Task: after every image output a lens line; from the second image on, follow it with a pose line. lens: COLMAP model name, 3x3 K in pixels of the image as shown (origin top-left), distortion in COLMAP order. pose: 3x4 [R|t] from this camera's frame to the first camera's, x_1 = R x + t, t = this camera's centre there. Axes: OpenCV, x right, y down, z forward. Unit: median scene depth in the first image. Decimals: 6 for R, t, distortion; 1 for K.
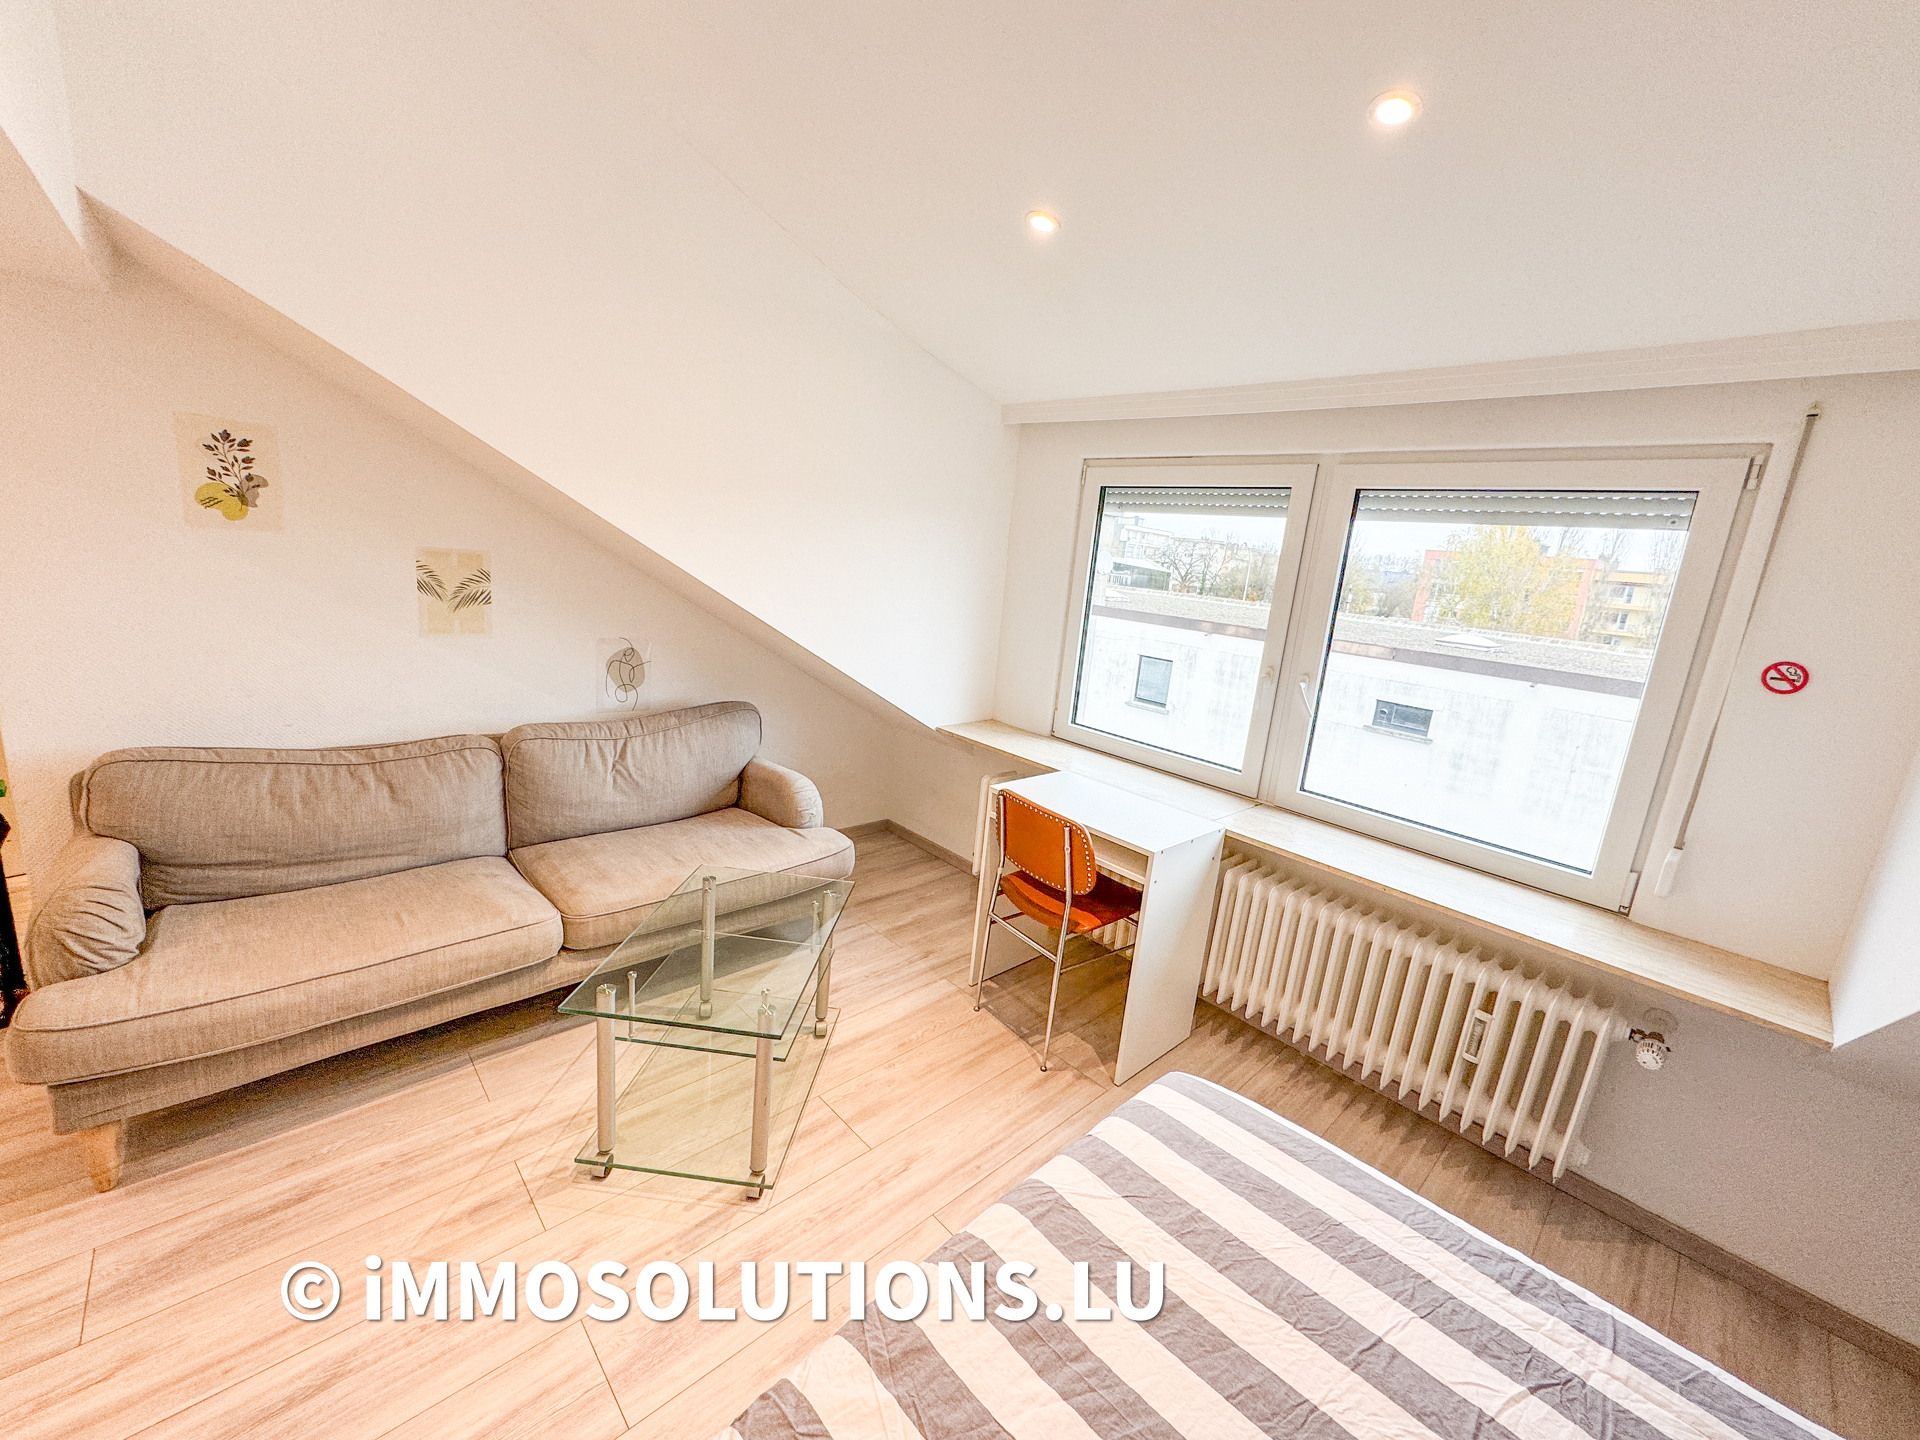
lens RADIAL K [[760.8, 0, 959.7], [0, 760.8, 718.3], [0, 0, 1]] dist [-0.001760, 0.000205]
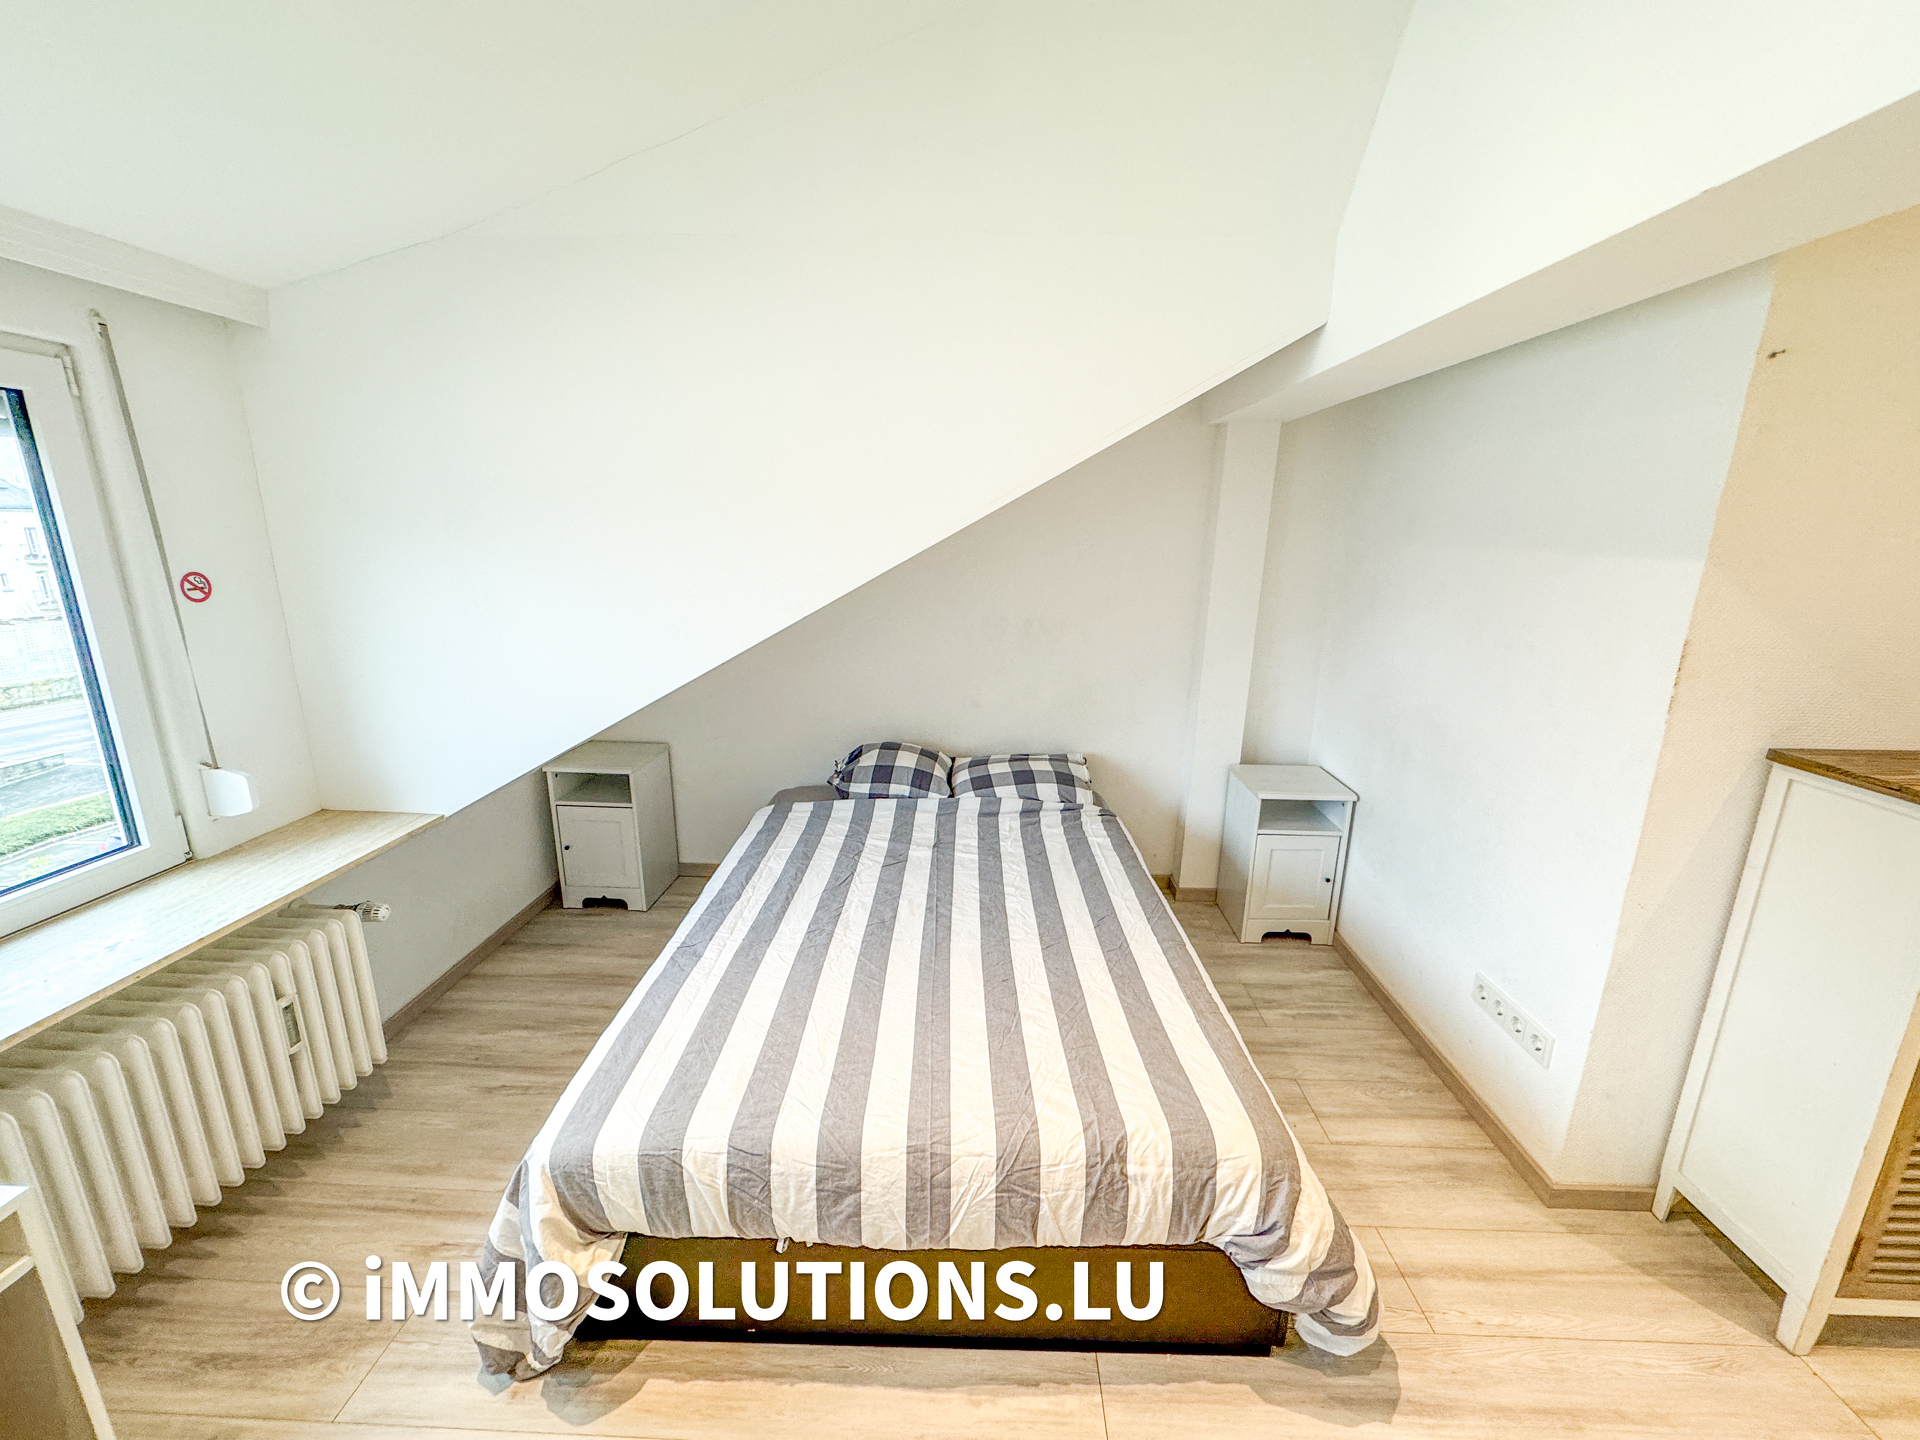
lens RADIAL K [[760.8, 0, 959.7], [0, 760.8, 718.3], [0, 0, 1]] dist [-0.001760, 0.000205]
pose [[-0.700287, -0.267267, 0.661941, -0.321055], [0.077960, 0.893090, 0.443073, -0.207237], [-0.709591, 0.361883, -0.604583, 0.703265]]
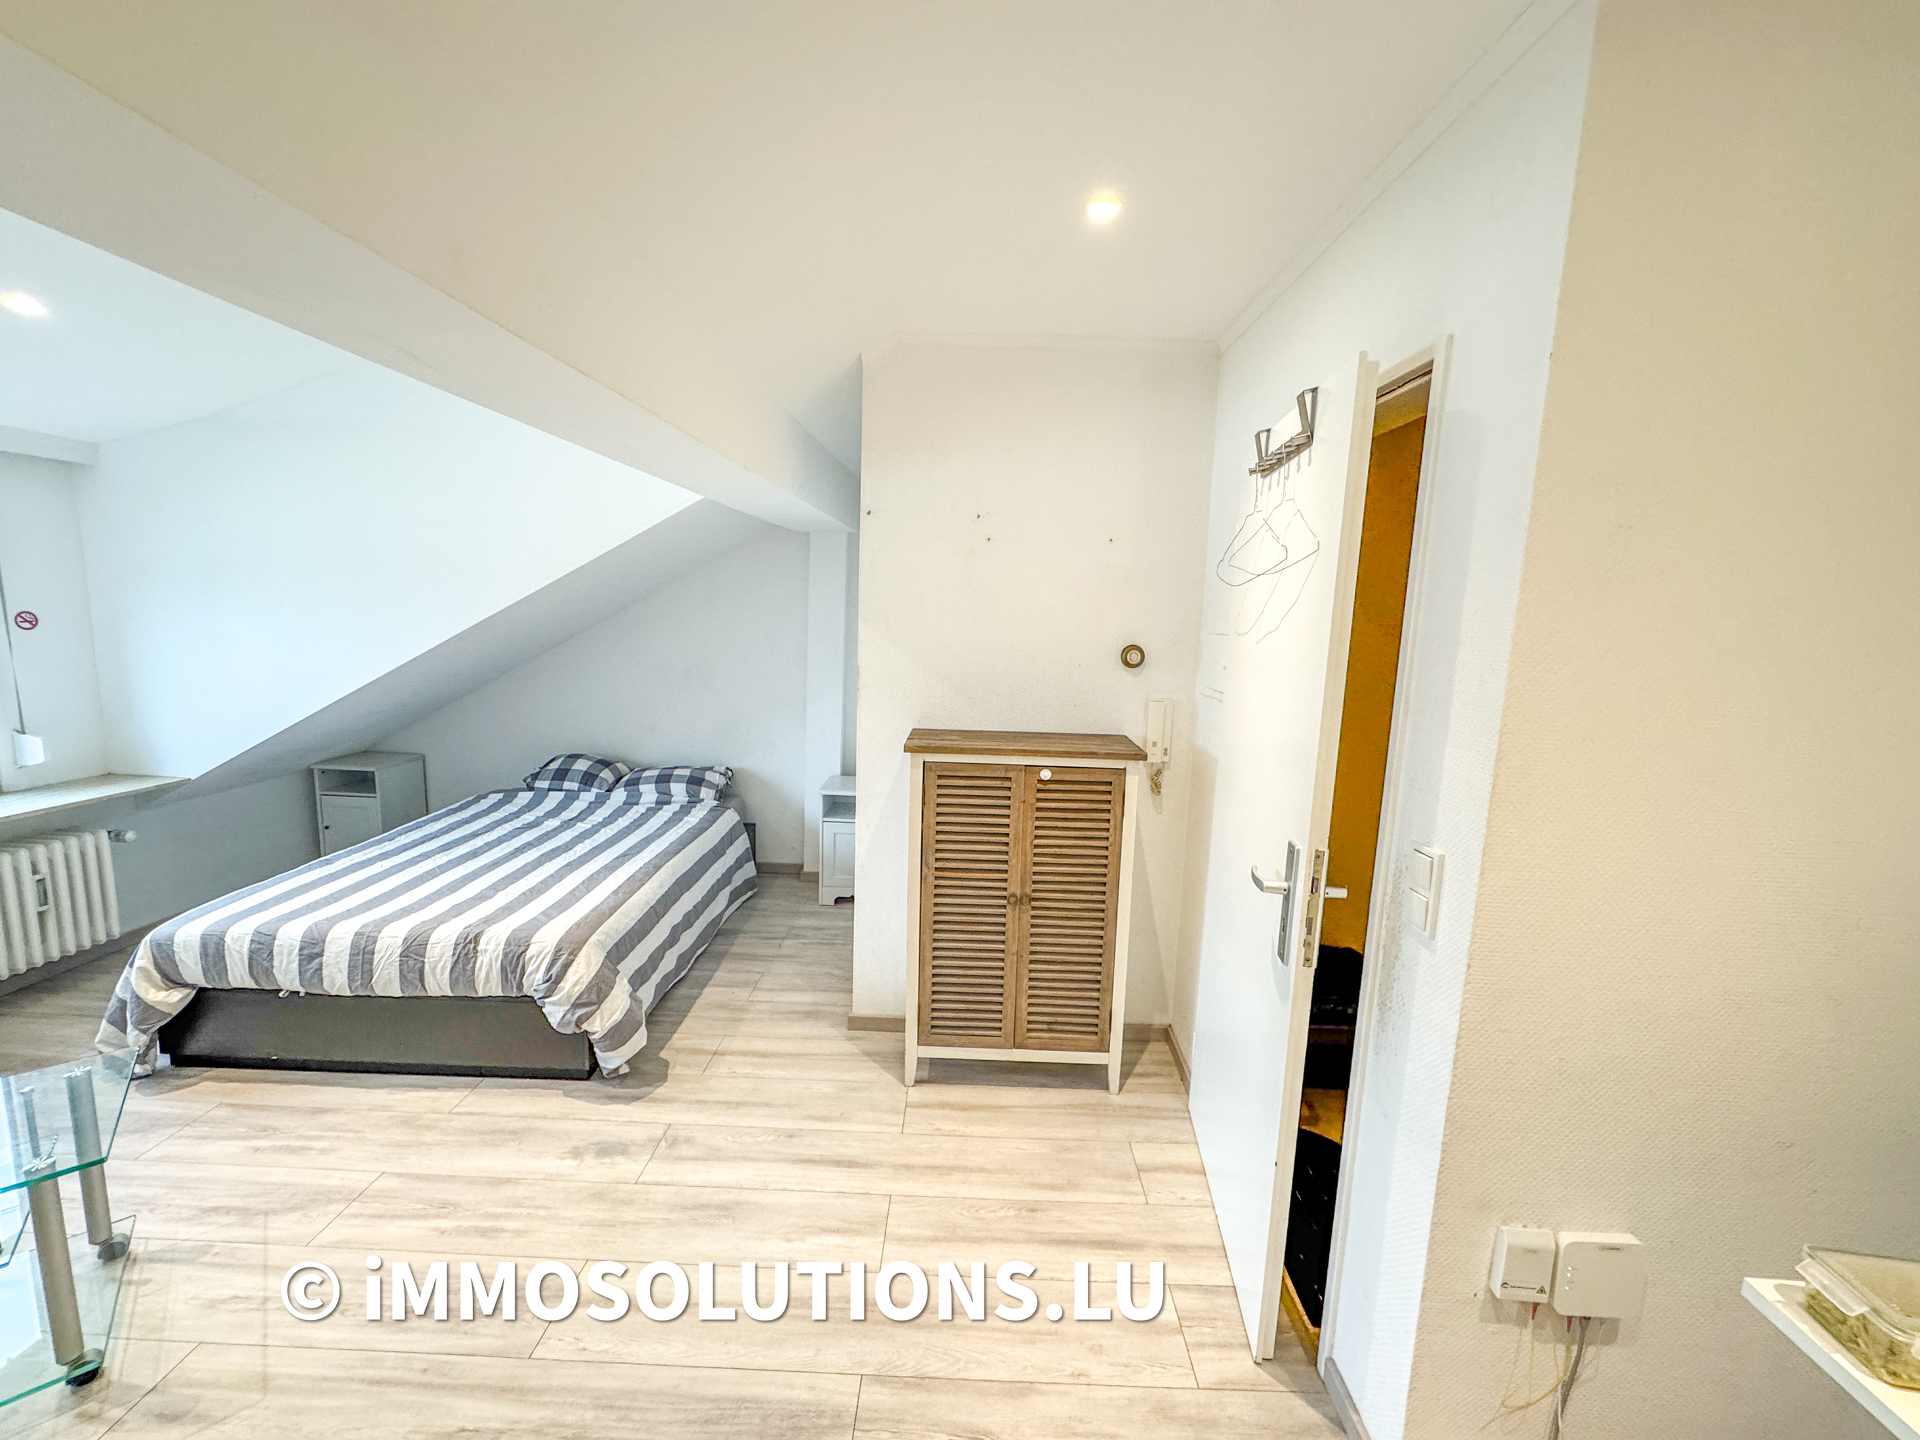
lens RADIAL K [[760.8, 0, 959.7], [0, 760.8, 718.3], [0, 0, 1]] dist [-0.001760, 0.000205]
pose [[-0.707826, -0.211766, 0.673897, -1.207137], [0.052468, 0.935610, 0.349116, -0.249492], [-0.704435, 0.282471, -0.651138, 0.511430]]
